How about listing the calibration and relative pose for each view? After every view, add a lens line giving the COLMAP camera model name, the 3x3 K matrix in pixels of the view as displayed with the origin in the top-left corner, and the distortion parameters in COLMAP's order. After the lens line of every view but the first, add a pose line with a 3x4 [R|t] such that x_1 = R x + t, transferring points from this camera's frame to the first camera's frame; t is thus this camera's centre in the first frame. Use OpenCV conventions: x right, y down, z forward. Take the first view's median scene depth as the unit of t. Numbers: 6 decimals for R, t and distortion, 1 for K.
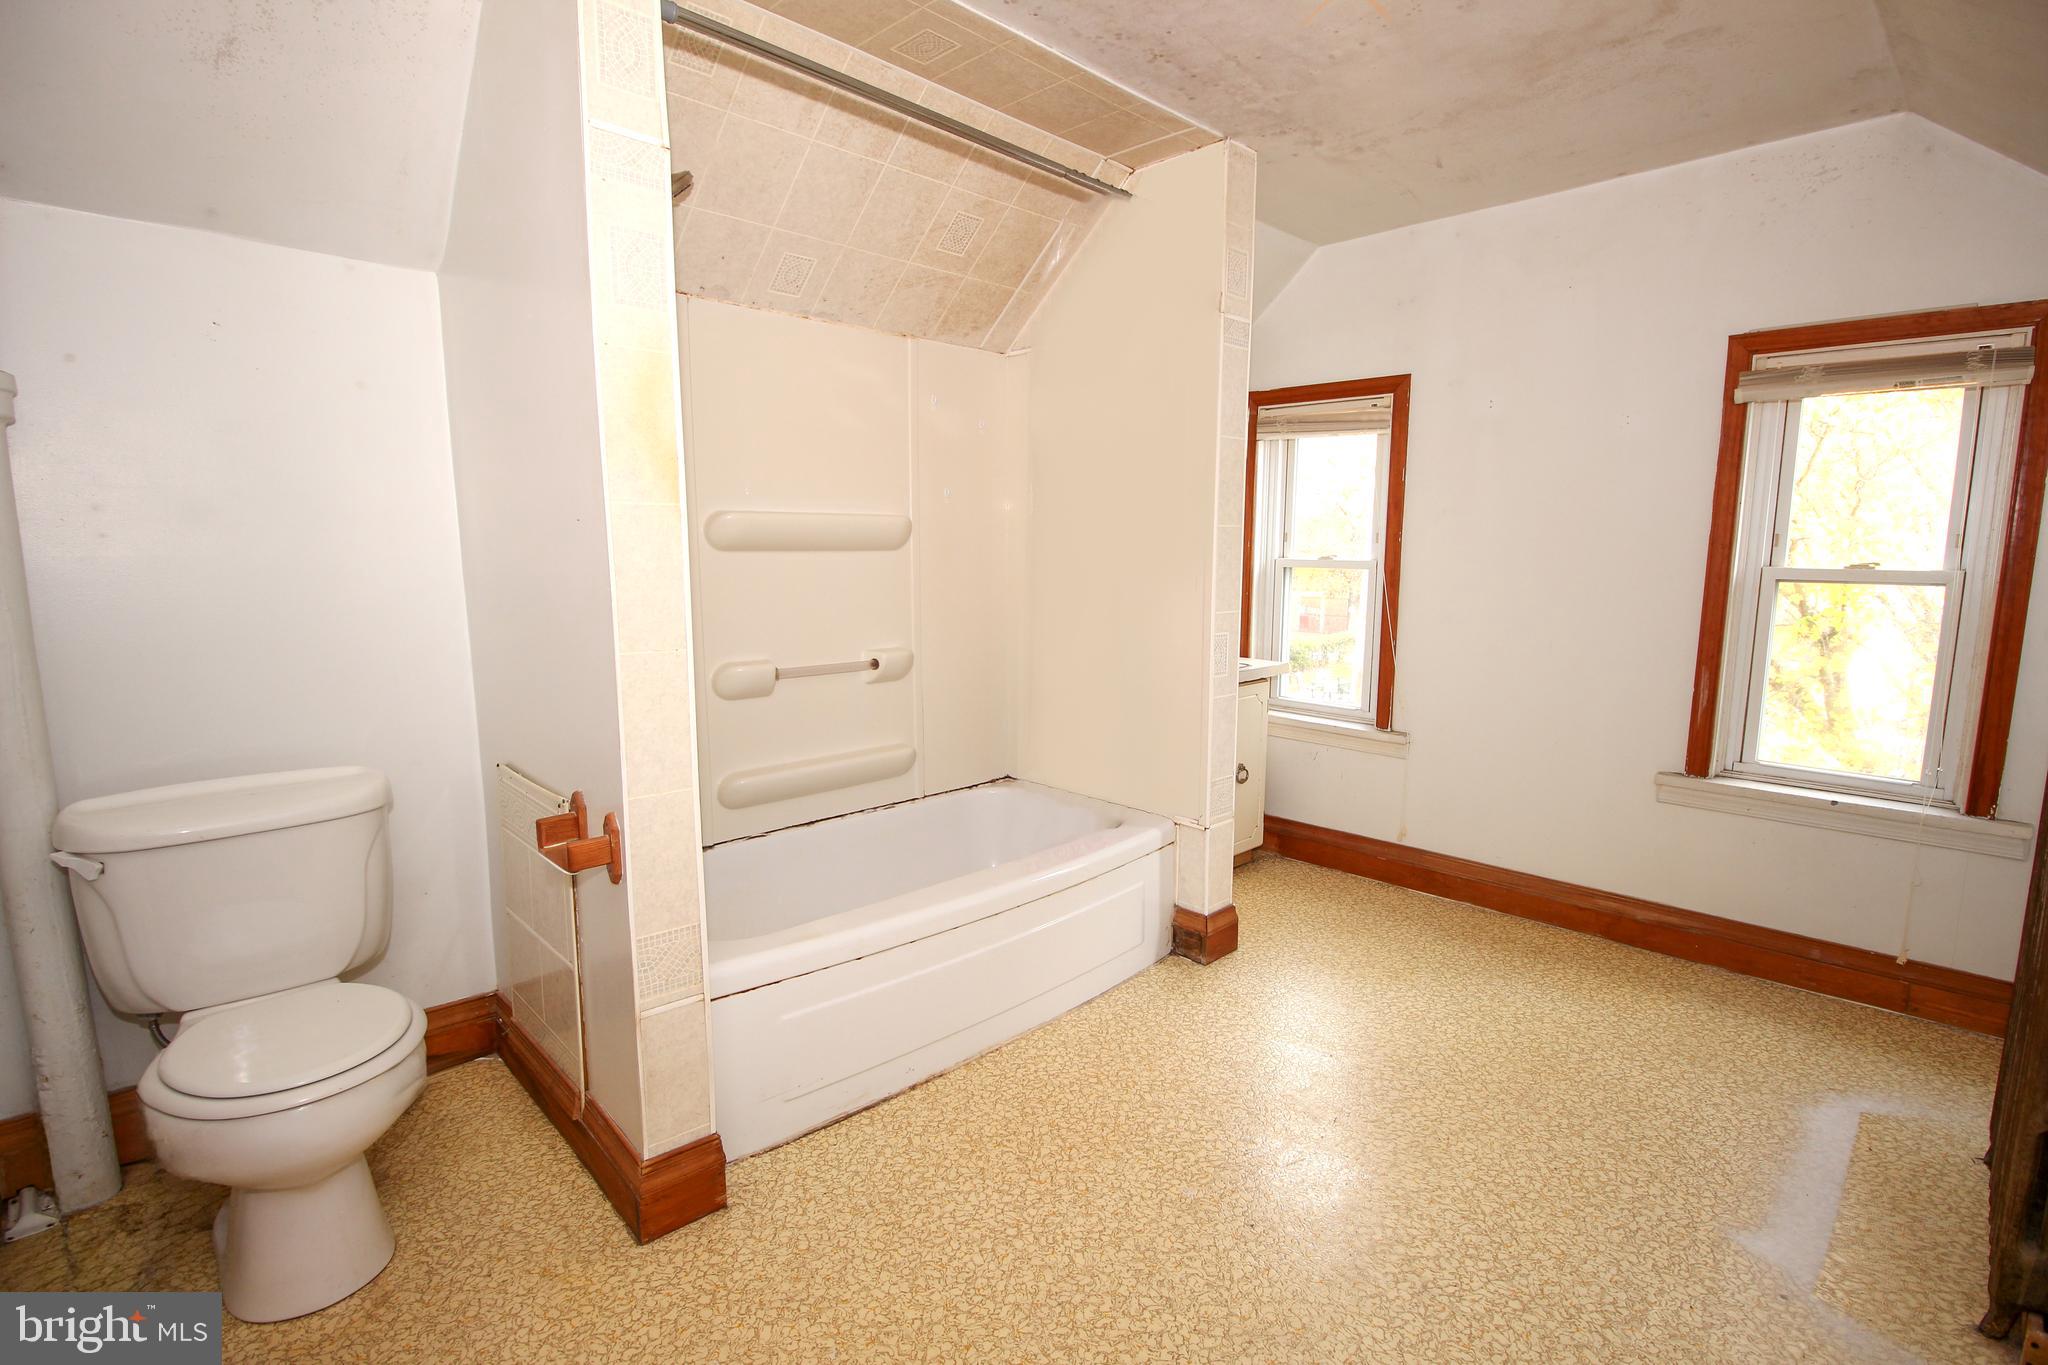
lens RADIAL K [[931.9, 0, 1021.2], [0, 931.9, 688.6], [0, 0, 1]] dist [-0.046307, 0.006859]
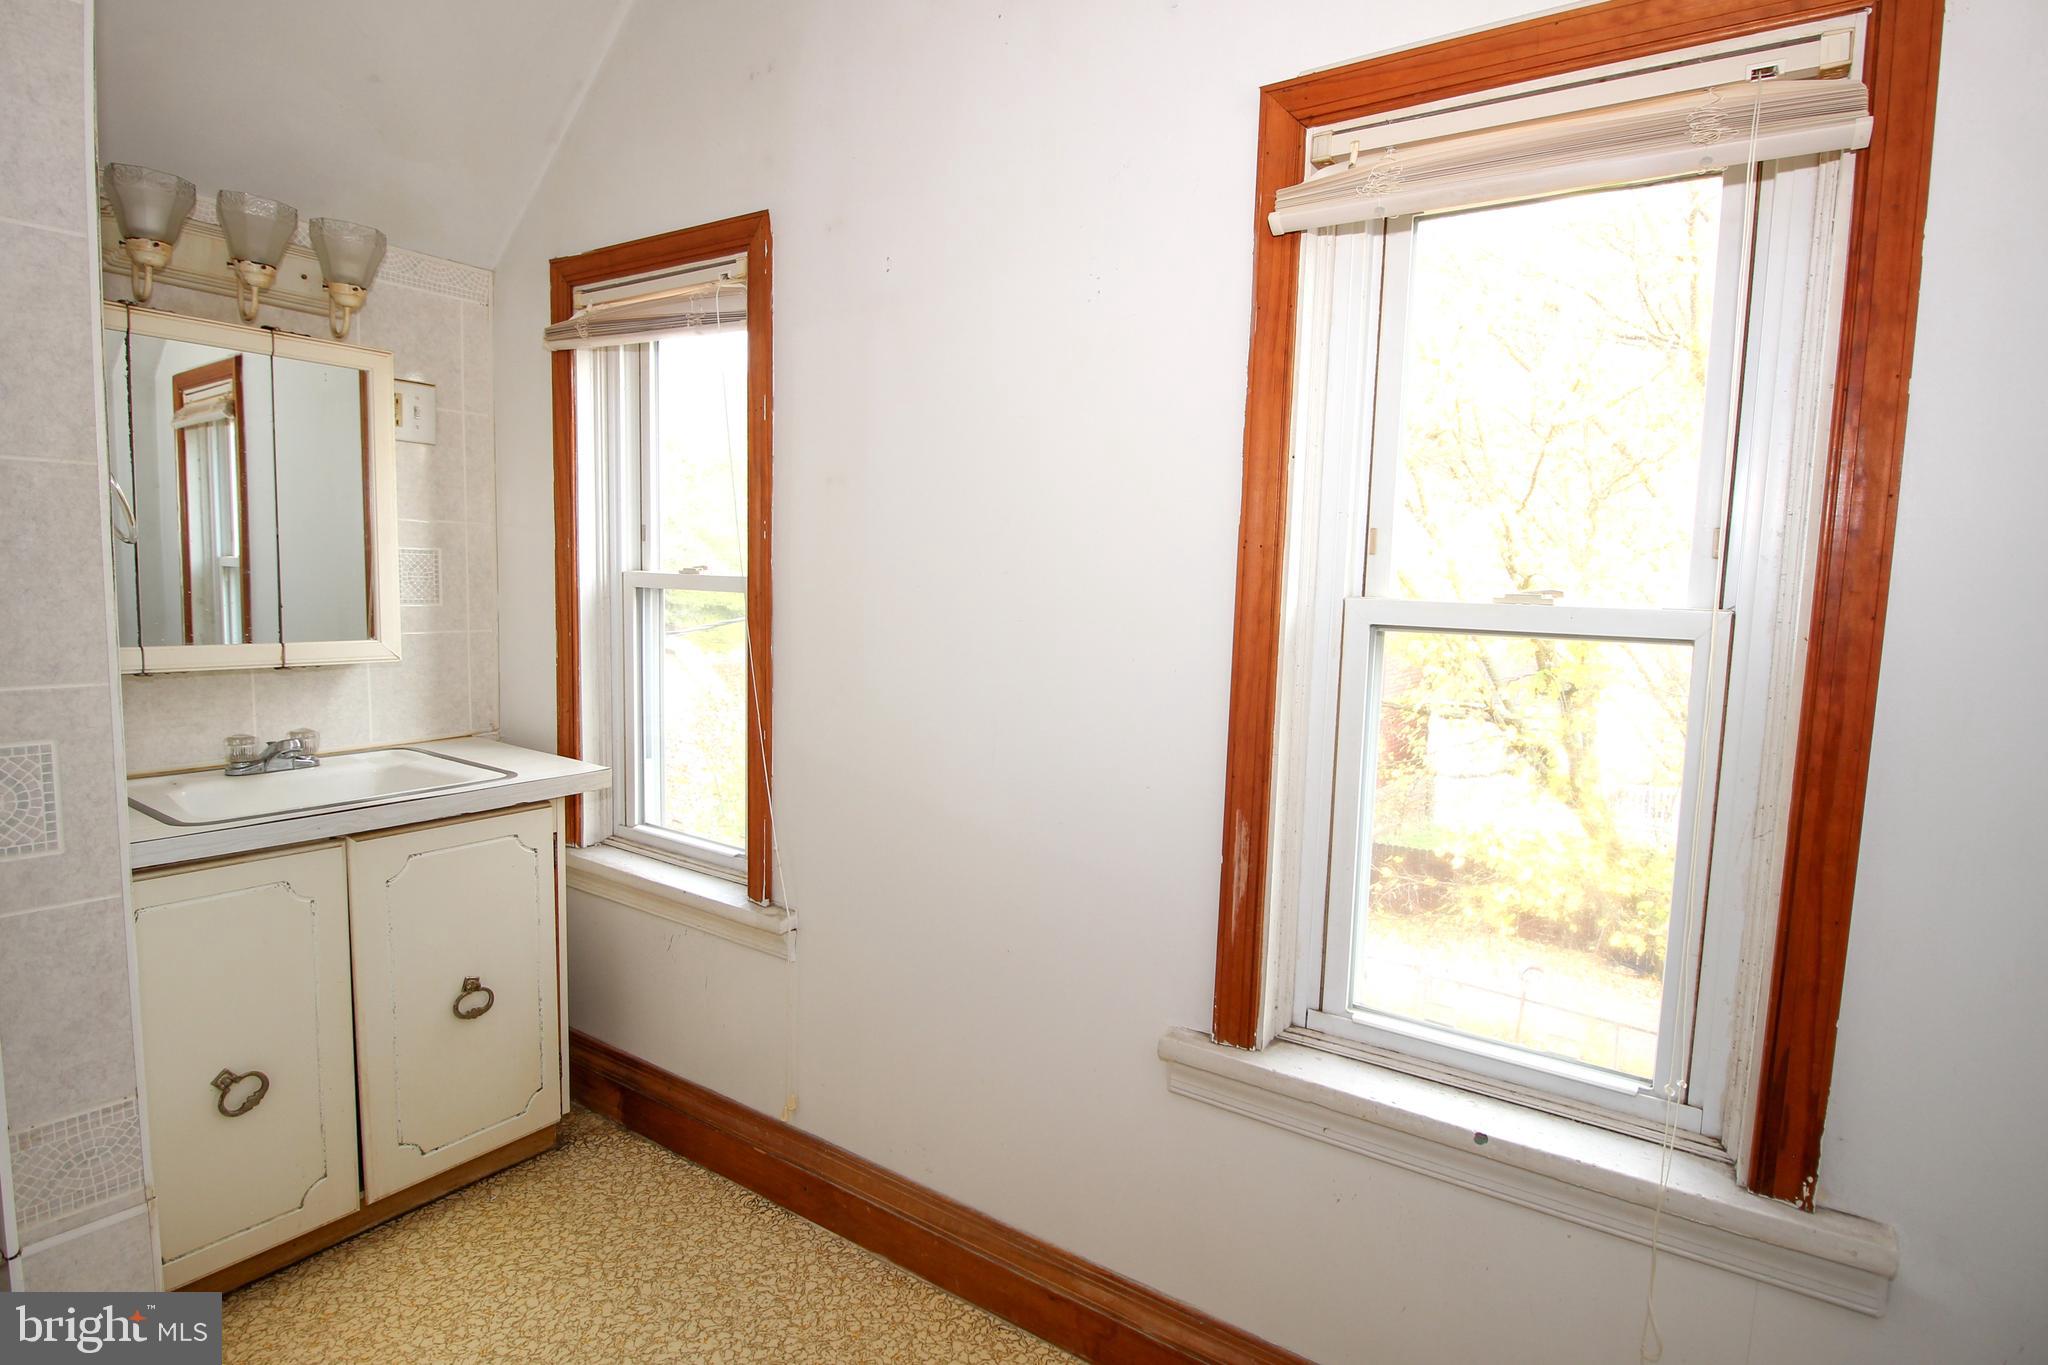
lens RADIAL K [[1040.4, 0, 1024.9], [0, 1040.4, 686.3], [0, 0, 1]] dist [0.019687, -0.026016]
pose [[0.983362, -0.007364, 0.181506, 0.427811], [0.011435, 0.999706, -0.021394, -0.060974], [-0.181295, 0.023113, 0.983157, 0.385742]]
